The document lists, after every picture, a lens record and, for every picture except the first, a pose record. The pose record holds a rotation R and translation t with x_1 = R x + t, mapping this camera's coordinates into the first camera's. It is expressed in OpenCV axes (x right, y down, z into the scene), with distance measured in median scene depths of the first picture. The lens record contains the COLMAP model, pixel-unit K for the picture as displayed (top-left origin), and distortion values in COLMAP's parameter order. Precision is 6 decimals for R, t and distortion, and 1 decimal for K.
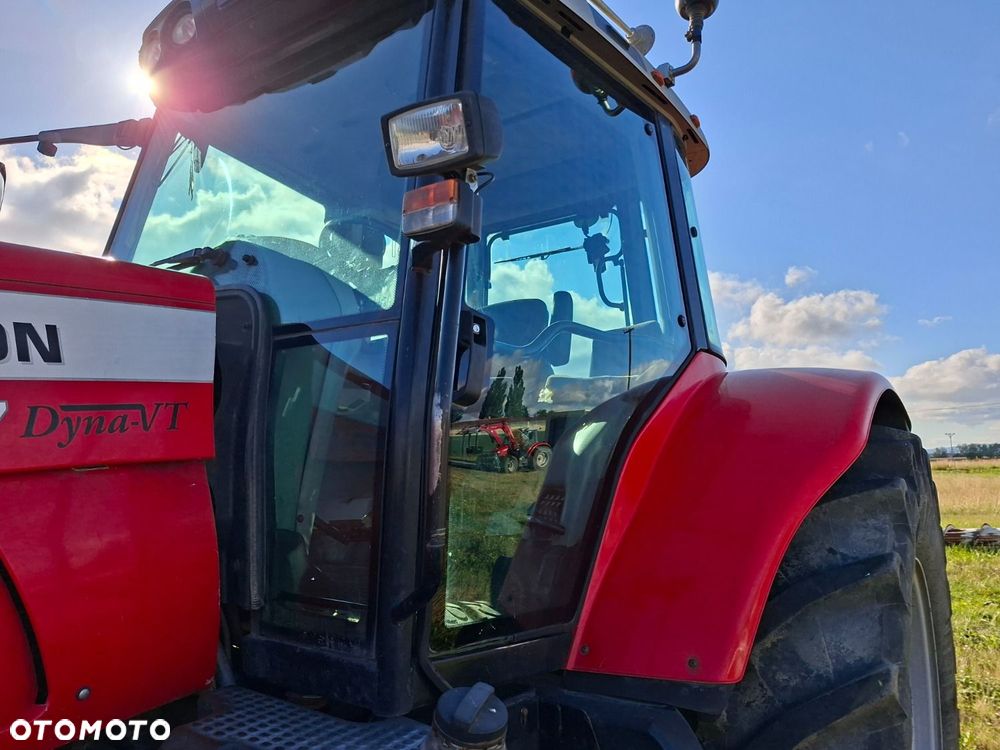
lens RADIAL K [[681.4, 0, 505.4], [0, 681.4, 392.6], [0, 0, 1]] dist [0.078619, -0.144008]
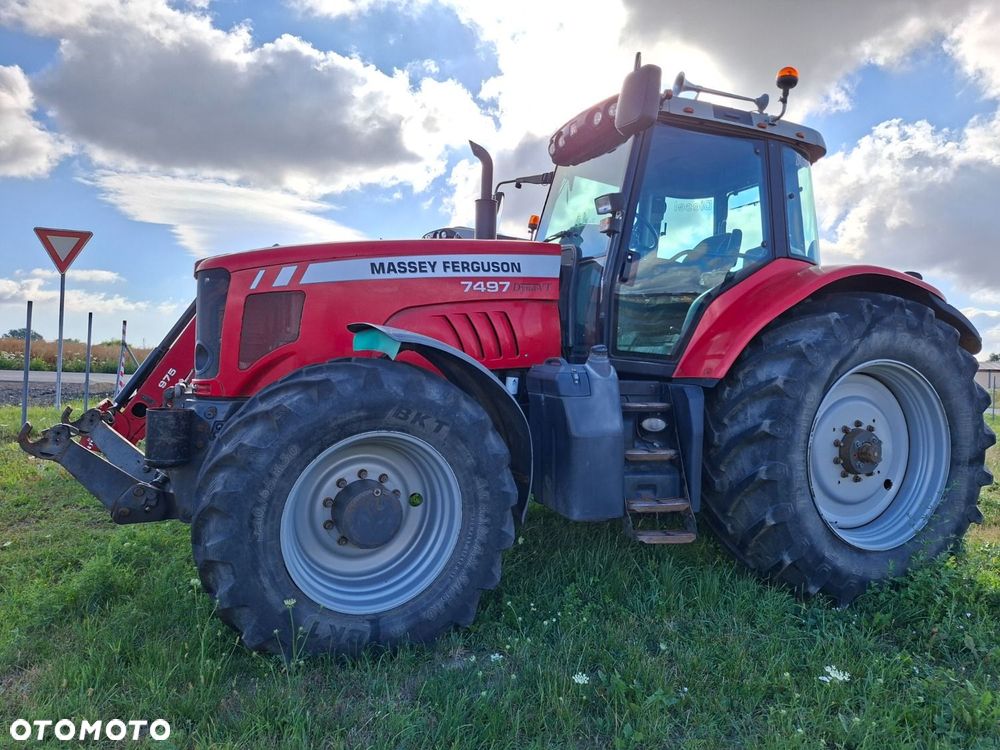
lens RADIAL K [[692.7, 0, 526.4], [0, 692.7, 372.7], [0, 0, 1]] dist [0.098765, -0.155556]
pose [[0.842541, 0.042746, -0.536933, 0.785176], [0.006303, 0.995995, 0.089183, 0.088947], [0.538595, -0.078524, 0.838898, -1.206013]]
